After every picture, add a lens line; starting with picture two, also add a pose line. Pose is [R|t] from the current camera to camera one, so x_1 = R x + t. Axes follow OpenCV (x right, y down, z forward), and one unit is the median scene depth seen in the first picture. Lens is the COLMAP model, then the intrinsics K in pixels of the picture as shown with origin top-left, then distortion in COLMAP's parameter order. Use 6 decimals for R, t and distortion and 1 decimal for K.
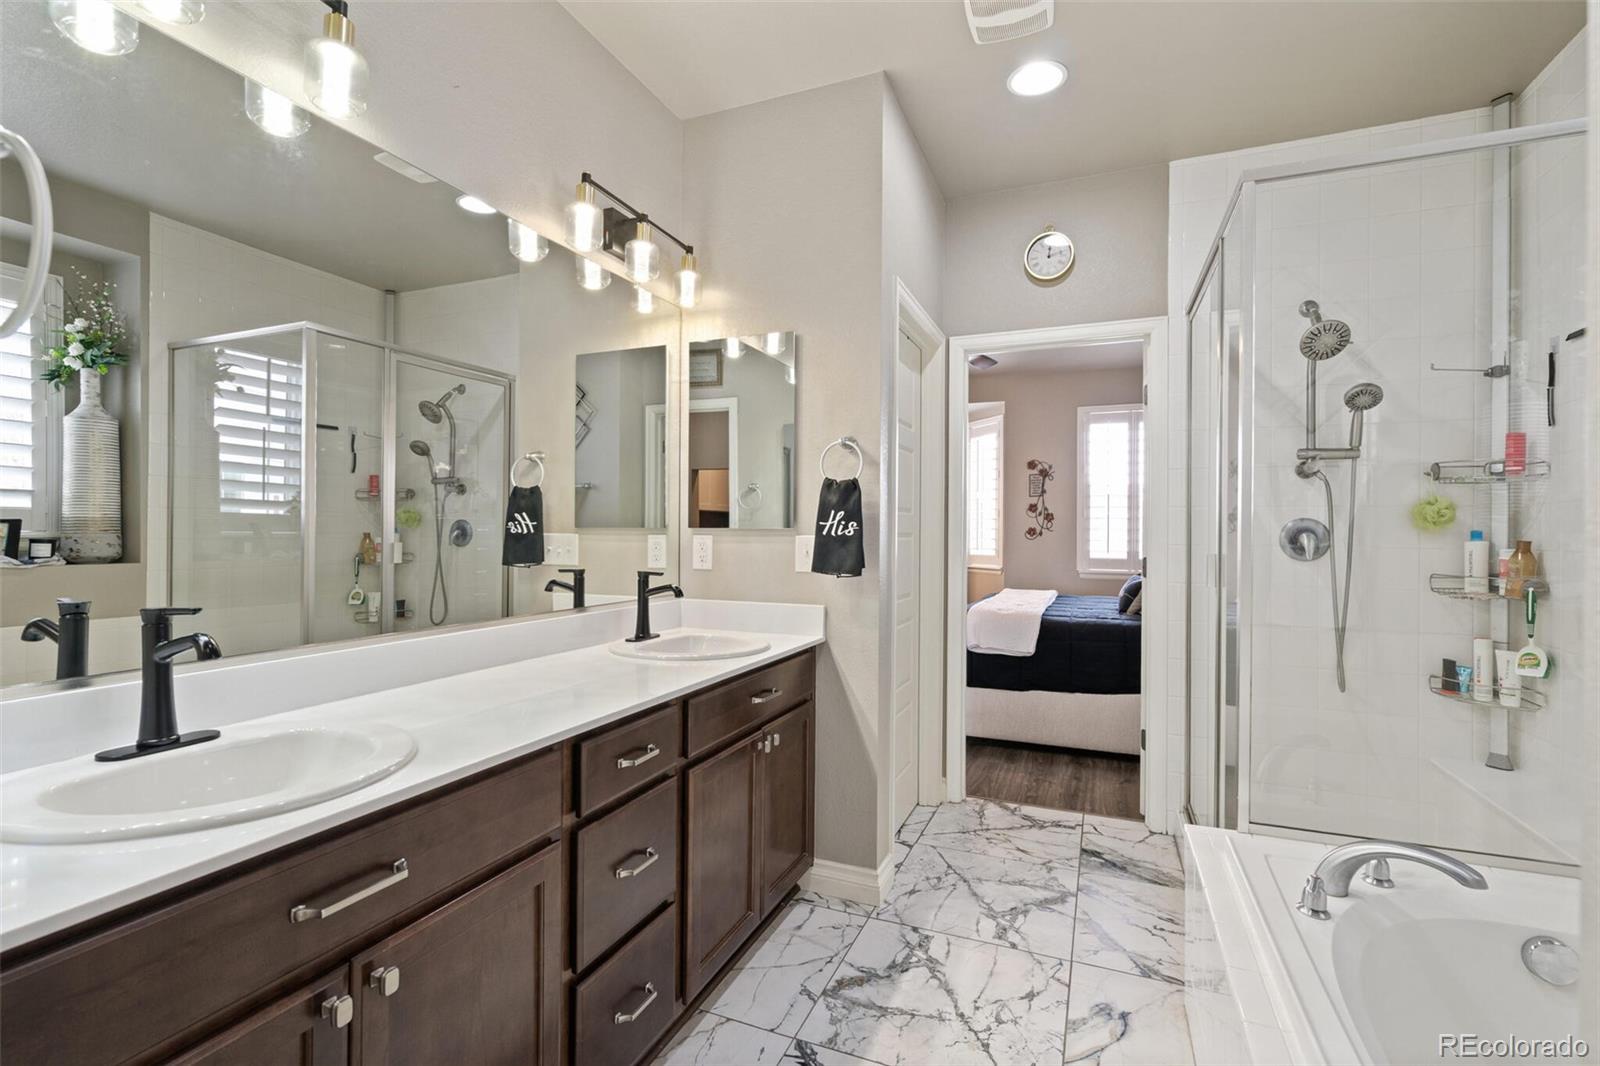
lens RADIAL K [[747.0, 0, 796.1], [0, 747.0, 532.7], [0, 0, 1]] dist [-0.003560, 0.000446]
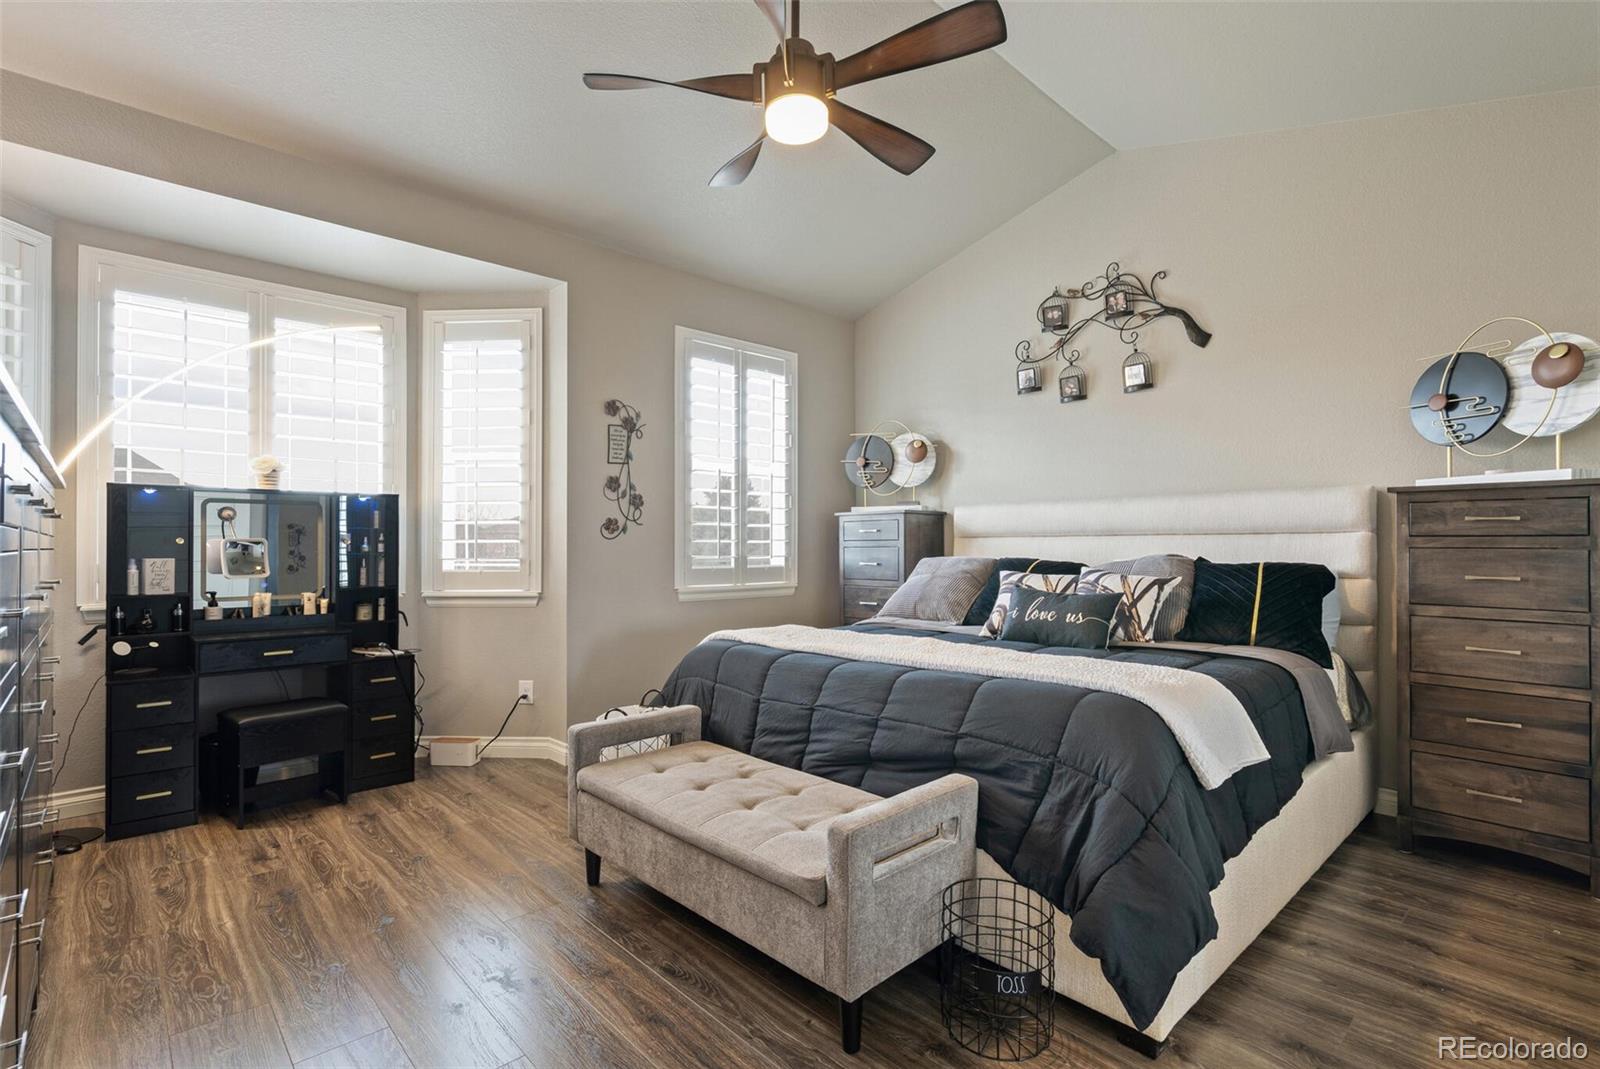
lens RADIAL K [[747.0, 0, 799.1], [0, 747.0, 534.5], [0, 0, 1]] dist [-0.003560, 0.000446]
pose [[0.411917, 0.003738, 0.911214, -0.142014], [0.003133, 0.999980, -0.005519, 0.008948], [-0.911216, 0.005128, 0.411897, 0.640593]]
